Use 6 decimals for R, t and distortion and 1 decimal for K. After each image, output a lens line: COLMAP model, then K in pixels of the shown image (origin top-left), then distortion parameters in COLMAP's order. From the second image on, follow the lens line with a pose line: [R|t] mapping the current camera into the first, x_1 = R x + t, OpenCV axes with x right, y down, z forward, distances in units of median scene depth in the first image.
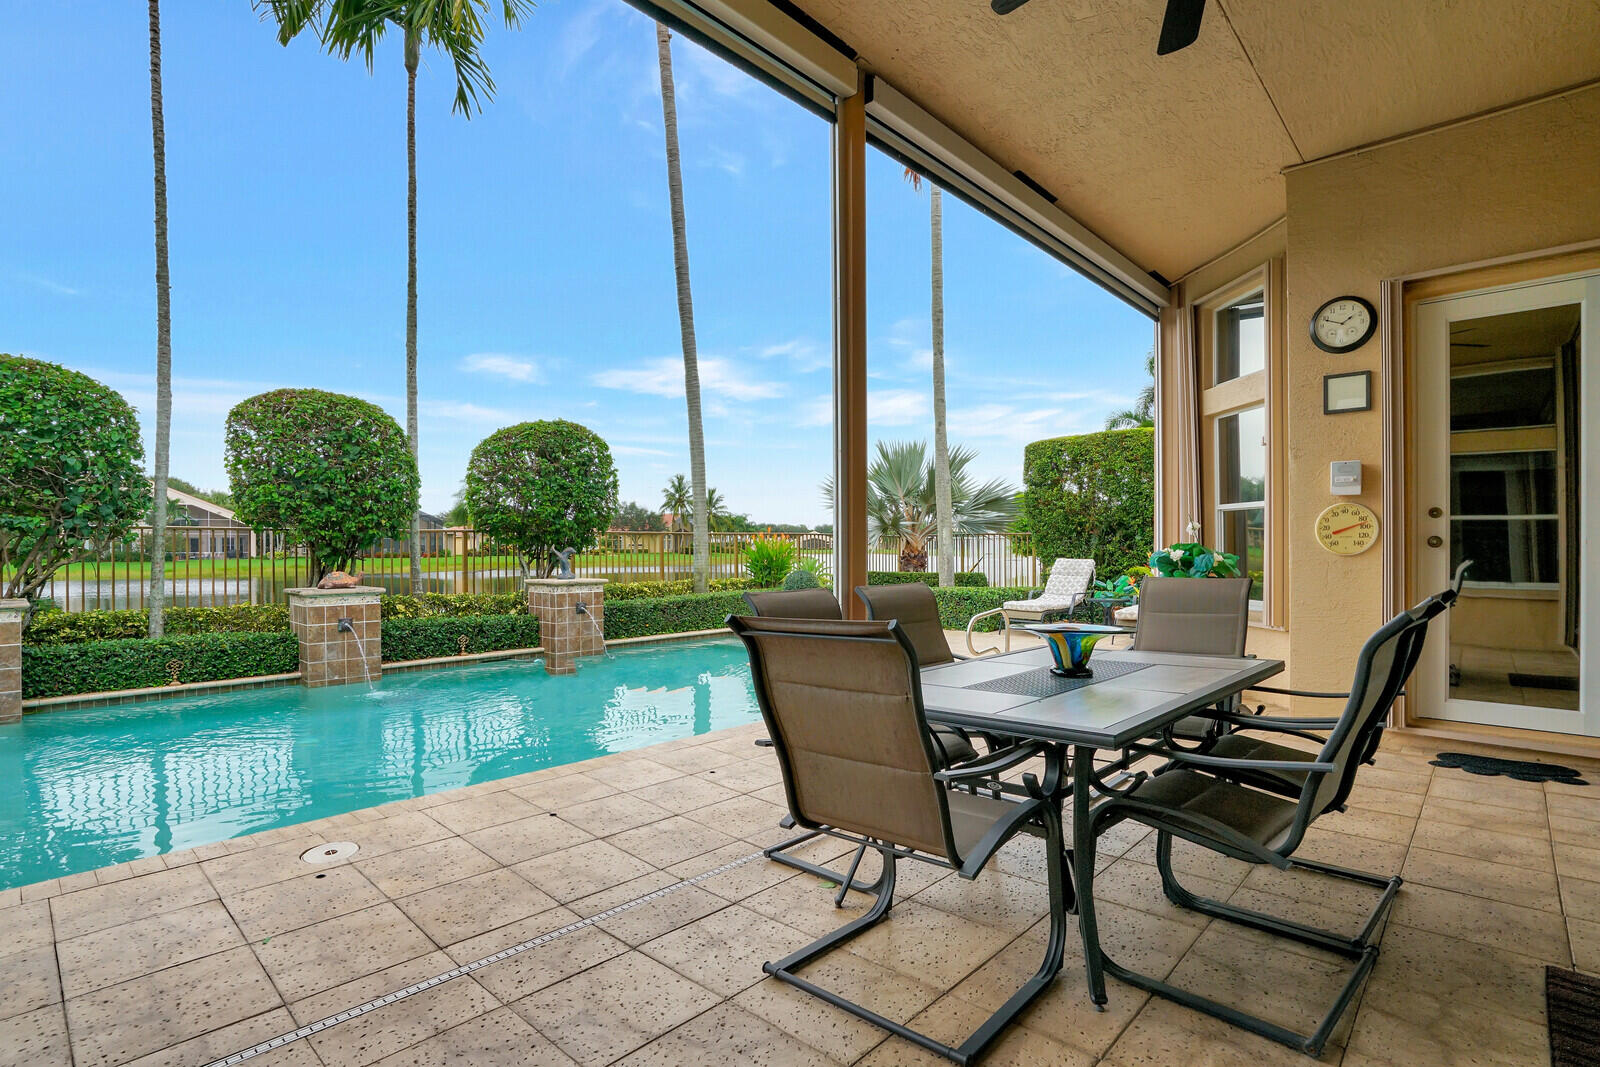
lens RADIAL K [[760.4, 0, 800.0], [0, 760.4, 533.5], [0, 0, 1]] dist [-0.000018, -0.000005]
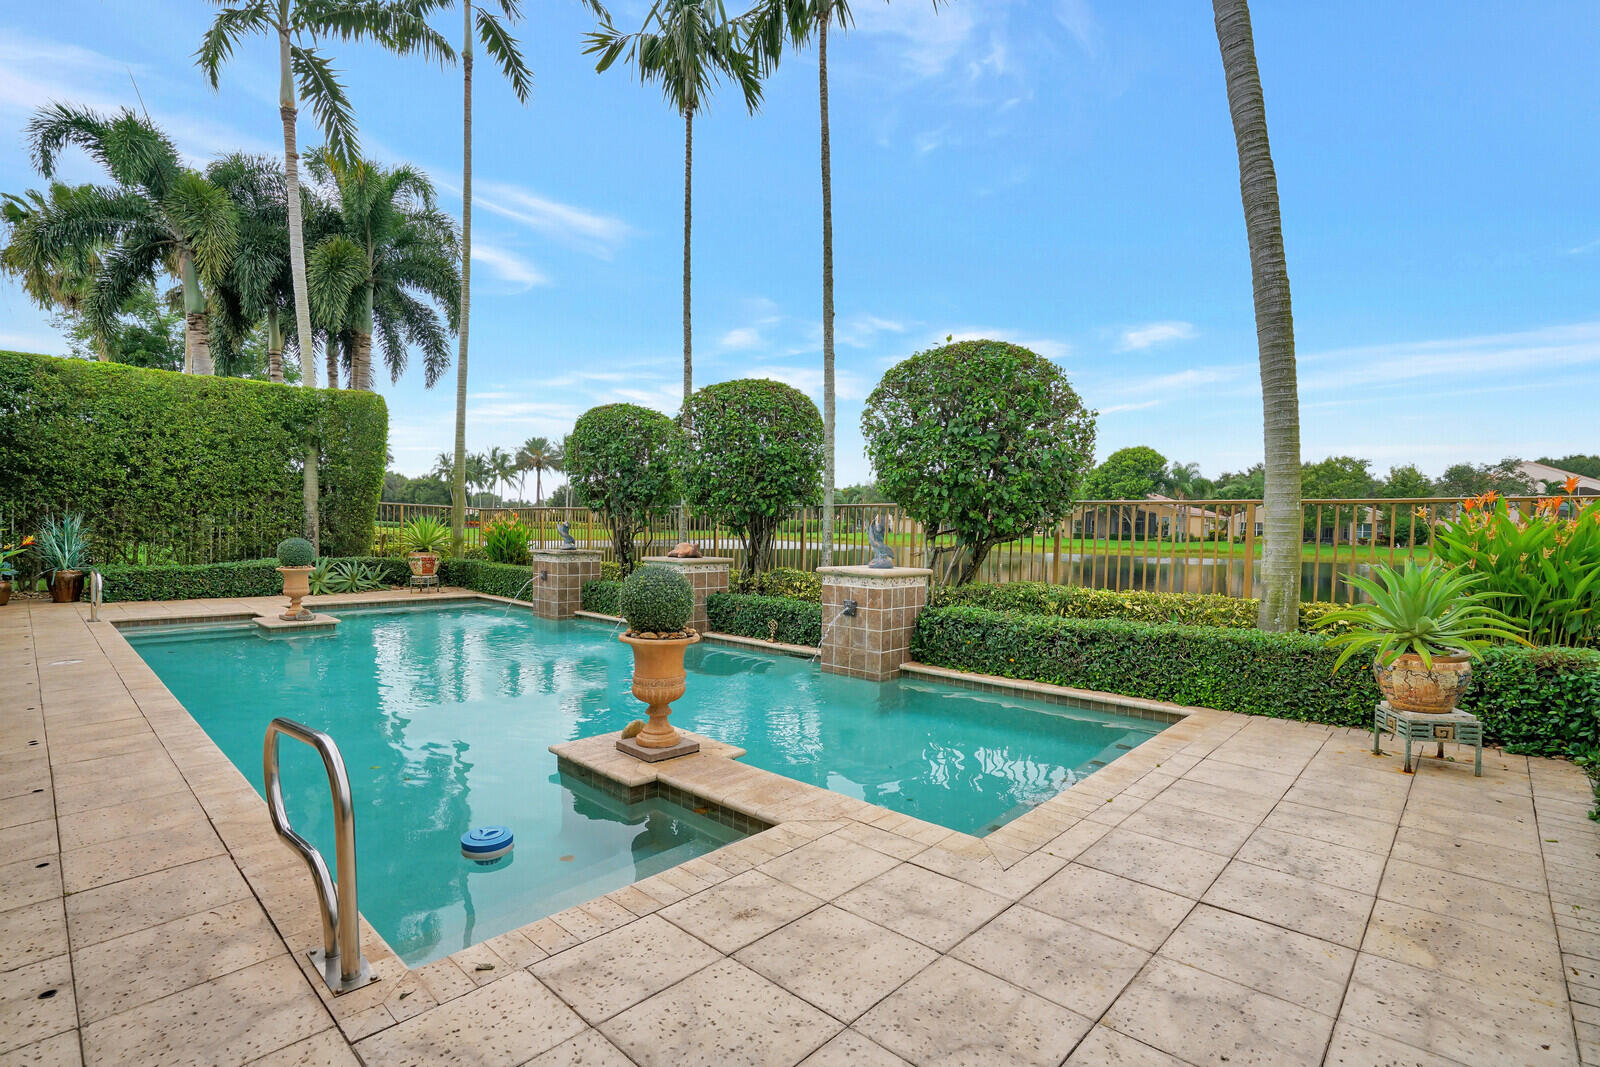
lens RADIAL K [[760.4, 0, 800.0], [0, 760.4, 533.5], [0, 0, 1]] dist [-0.000018, -0.000005]
pose [[0.001667, 0.015200, -0.999883, 0.432297], [0.004457, 0.999874, 0.015208, 0.015622], [0.999989, -0.004482, 0.001599, 0.944787]]
